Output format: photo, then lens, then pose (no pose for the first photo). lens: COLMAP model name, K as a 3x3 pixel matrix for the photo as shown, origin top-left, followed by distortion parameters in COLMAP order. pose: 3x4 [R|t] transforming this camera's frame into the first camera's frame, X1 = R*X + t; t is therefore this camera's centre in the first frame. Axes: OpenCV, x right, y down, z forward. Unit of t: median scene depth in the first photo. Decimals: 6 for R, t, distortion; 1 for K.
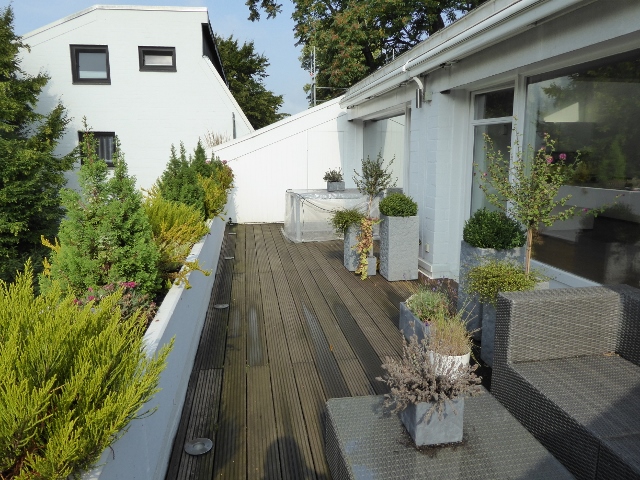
lens RADIAL K [[458.6, 0, 327.5], [0, 458.6, 239.9], [0, 0, 1]] dist [-0.034752, 0.000727]
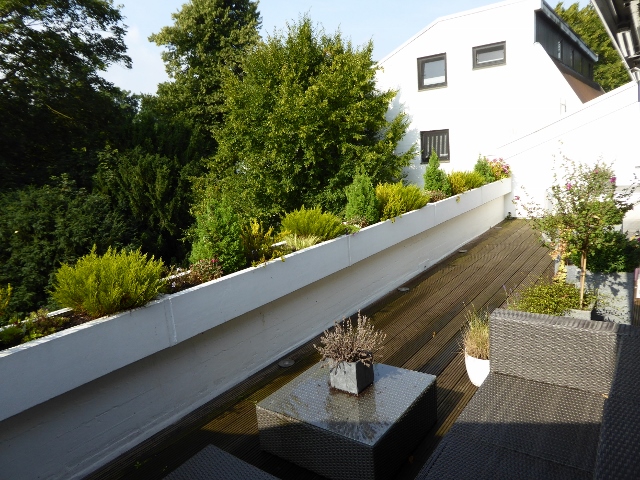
lens RADIAL K [[458.6, 0, 327.5], [0, 458.6, 239.9], [0, 0, 1]] dist [-0.034752, 0.000727]
pose [[0.699732, 0.078549, -0.710074, 0.152378], [-0.049761, 0.996882, 0.061239, -0.017722], [0.712670, -0.007517, 0.701459, -0.013038]]
